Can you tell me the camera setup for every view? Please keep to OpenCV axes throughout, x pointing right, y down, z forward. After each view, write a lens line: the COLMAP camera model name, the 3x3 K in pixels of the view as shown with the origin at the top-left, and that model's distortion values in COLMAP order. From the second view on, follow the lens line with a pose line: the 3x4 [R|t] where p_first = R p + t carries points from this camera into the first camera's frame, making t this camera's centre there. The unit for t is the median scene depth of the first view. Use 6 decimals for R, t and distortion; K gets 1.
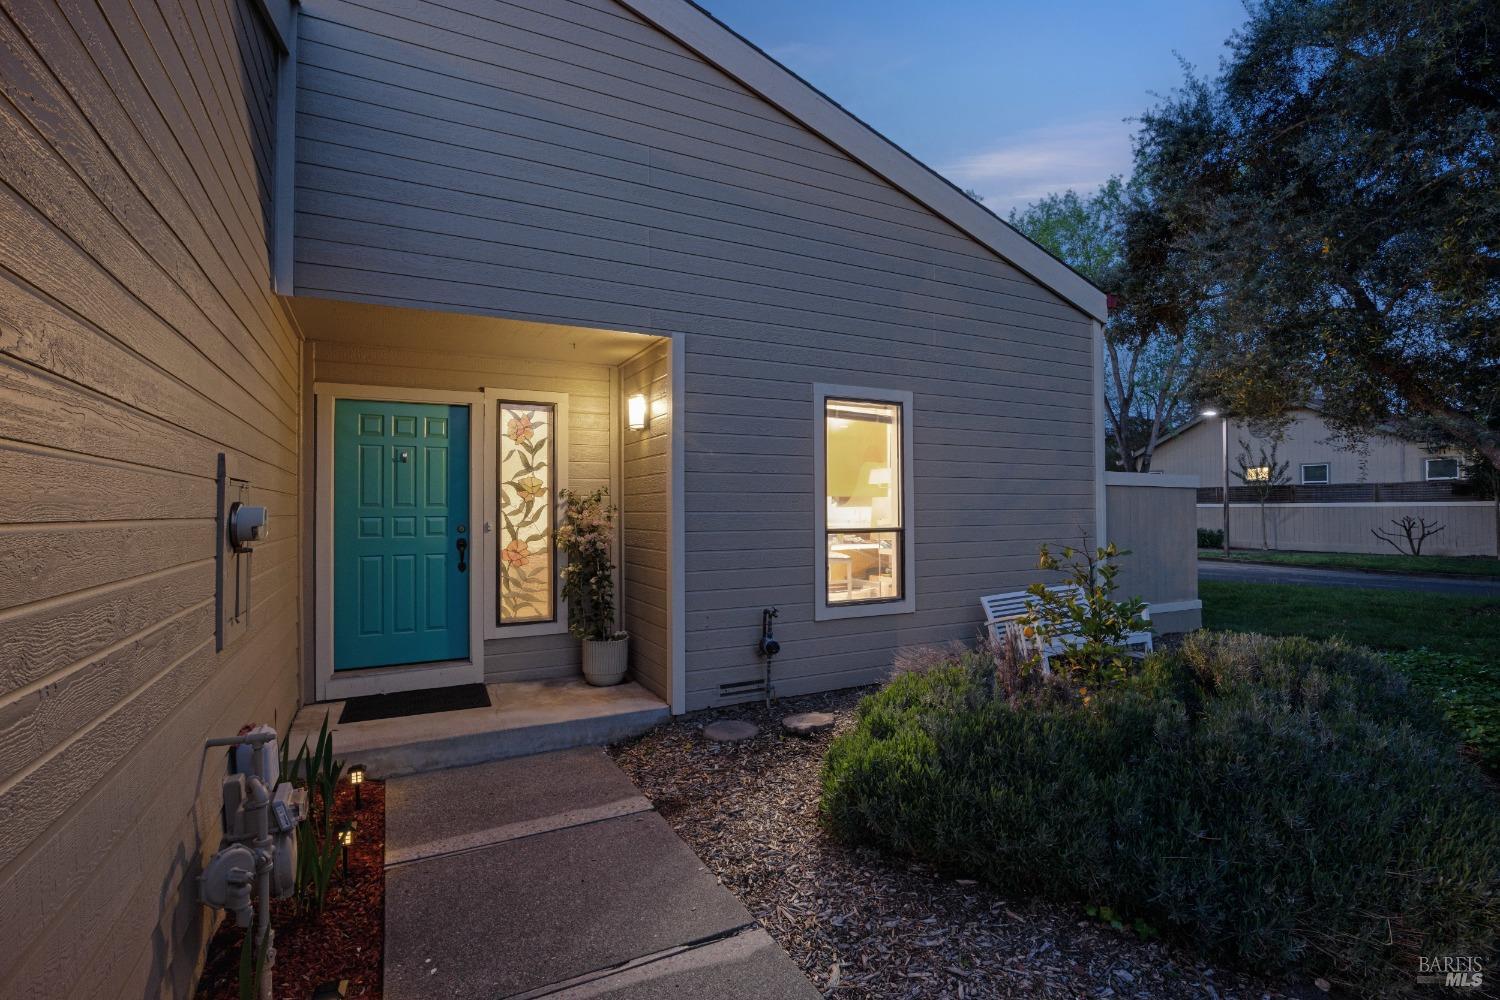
lens RADIAL K [[572.8, 0, 750.0], [0, 572.8, 500.0], [0, 0, 1]] dist [-0.003164, 0.000062]
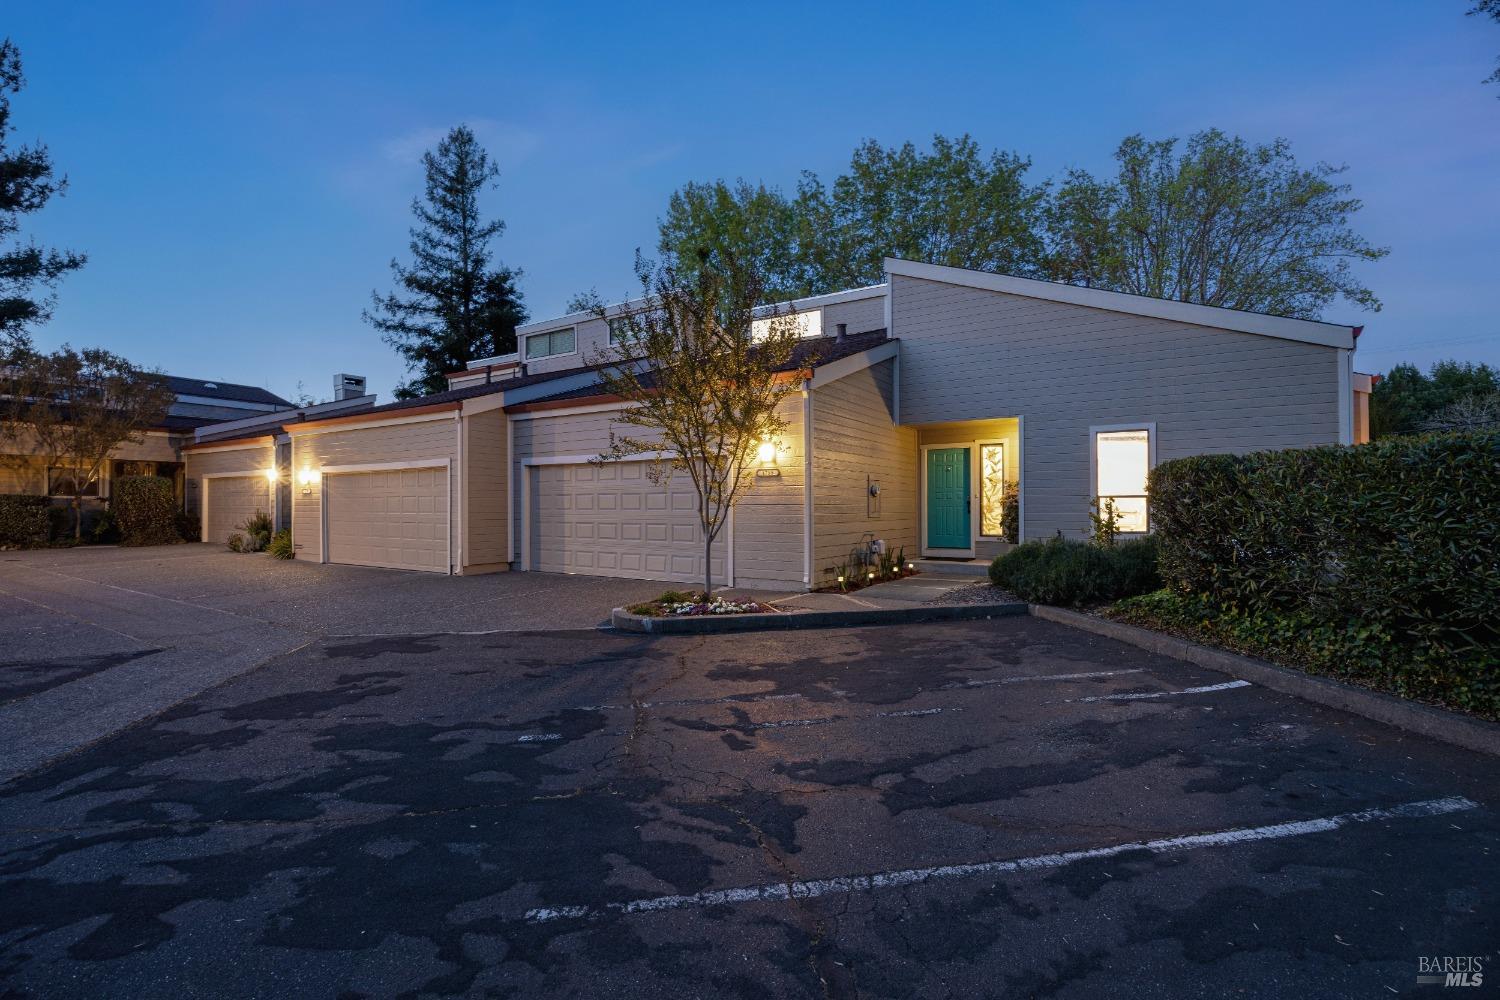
lens RADIAL K [[673.1, 0, 756.8], [0, 673.1, 501.5], [0, 0, 1]] dist [-0.010811, -0.000226]
pose [[0.429782, 0.002230, -0.902930, 1.718458], [0.018969, 0.999754, 0.011499, 0.017710], [0.902733, -0.022070, 0.429634, -1.091570]]
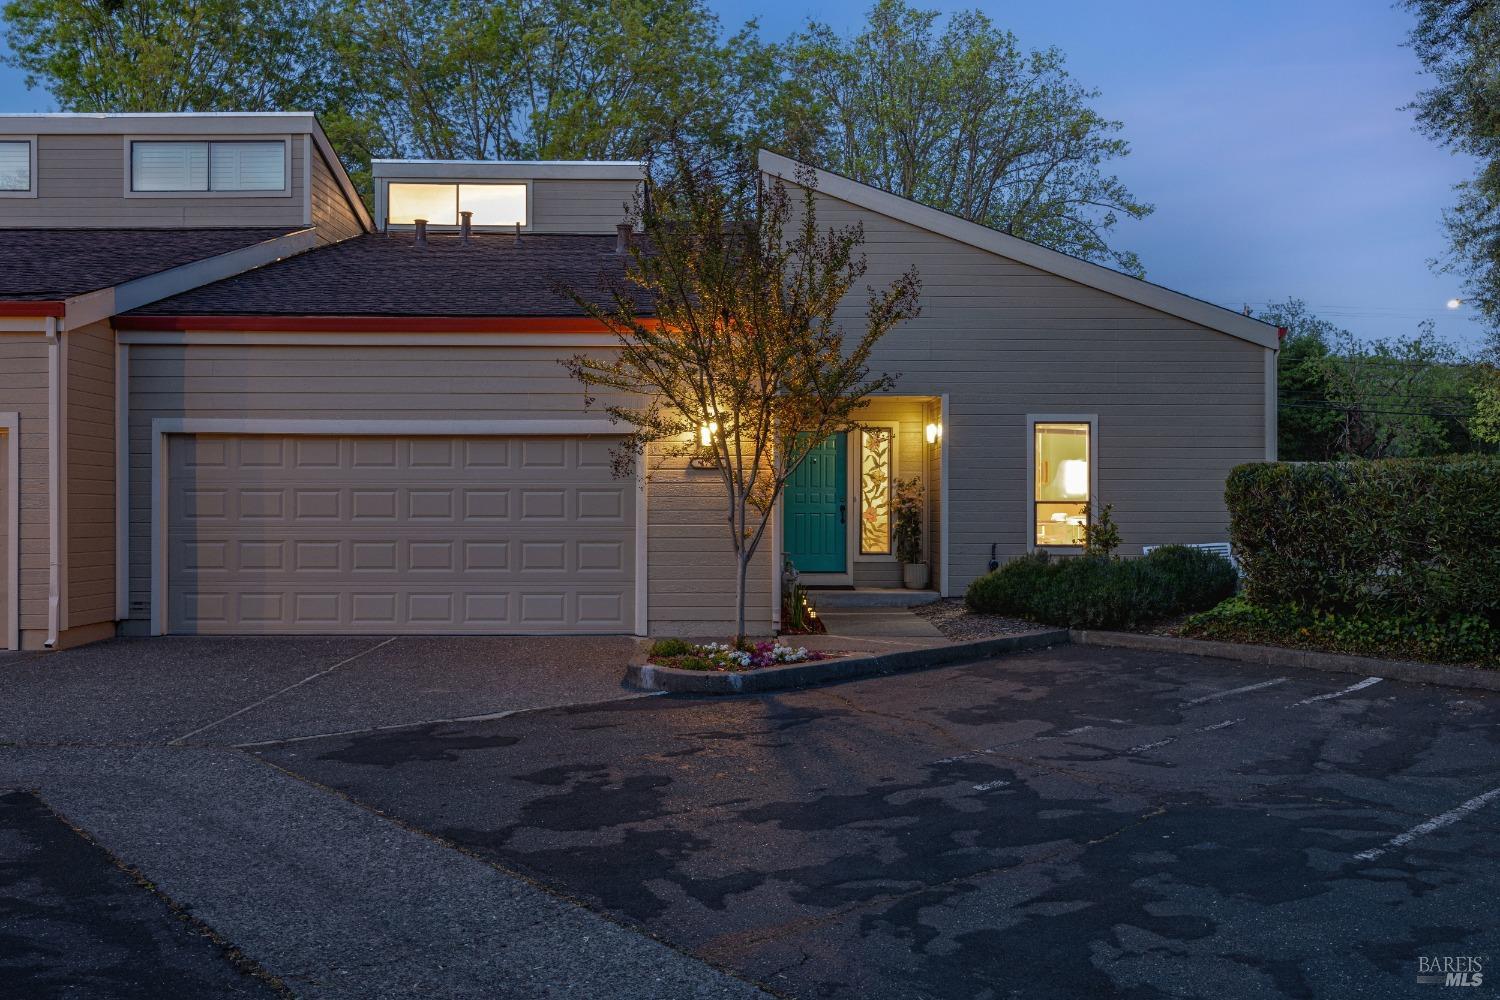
lens RADIAL K [[1232.0, 0, 758.6], [0, 1232.0, 500.7], [0, 0, 1]] dist [-0.000494, 0.003695]
pose [[0.852223, 0.006769, -0.523135, 1.265448], [0.002230, 0.999860, 0.016569, -0.012385], [0.523174, -0.015287, 0.852089, -2.378241]]
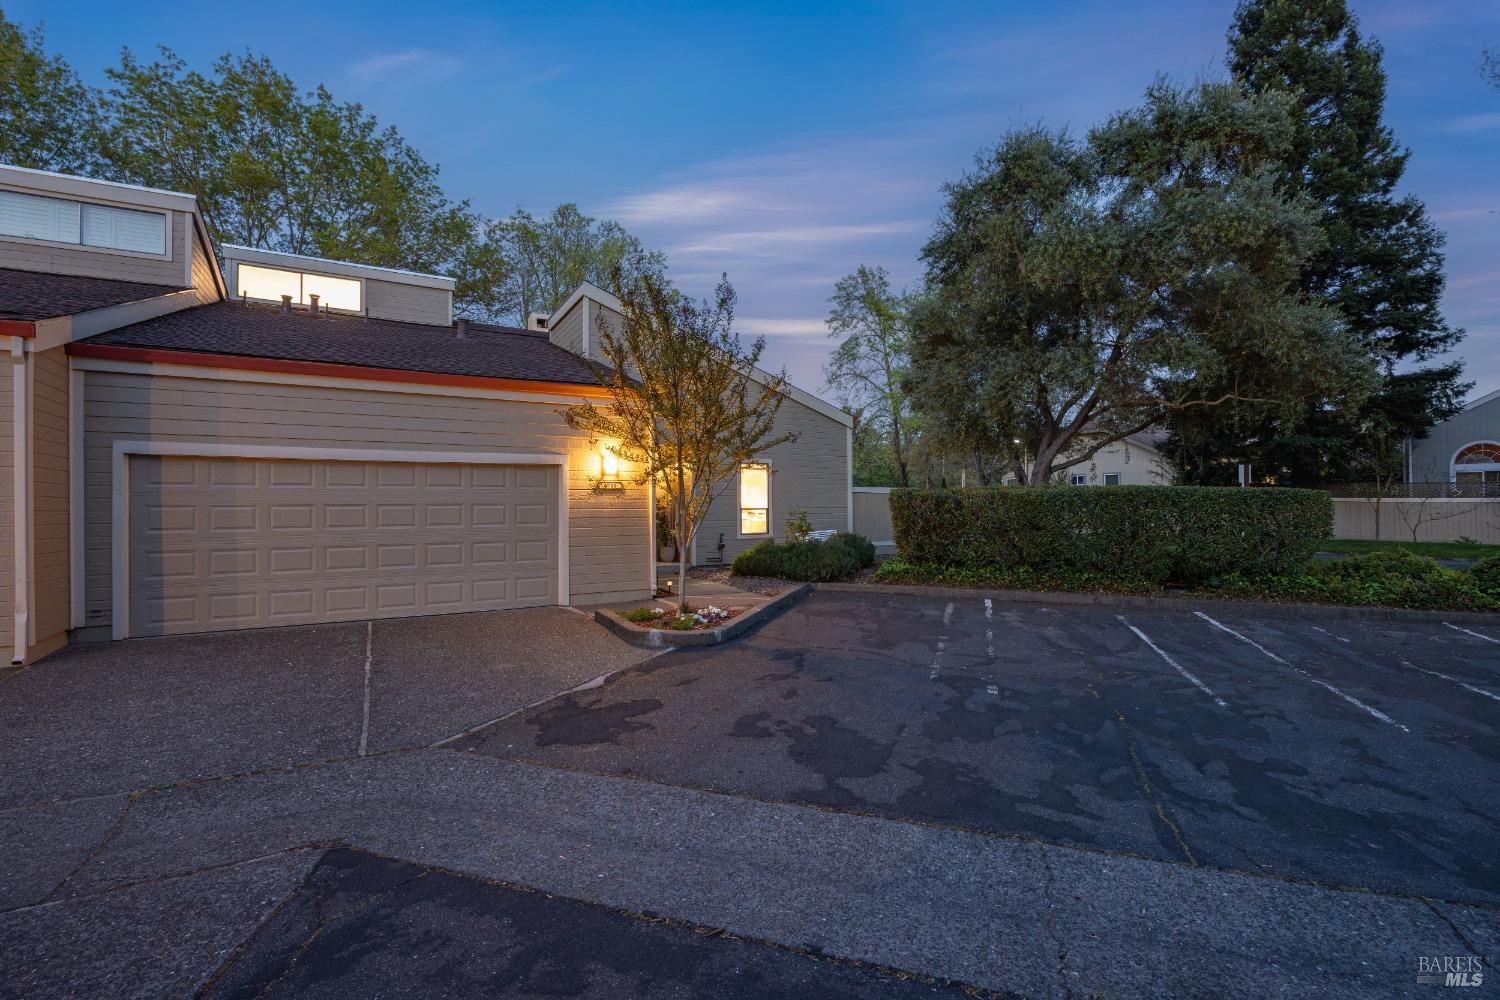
lens RADIAL K [[673.1, 0, 756.8], [0, 673.1, 501.5], [0, 0, 1]] dist [-0.010811, -0.000226]
pose [[0.999315, 0.002706, -0.036902, 0.310146], [-0.002203, 0.999904, 0.013653, -0.030422], [0.036935, -0.013562, 0.999226, -2.302757]]
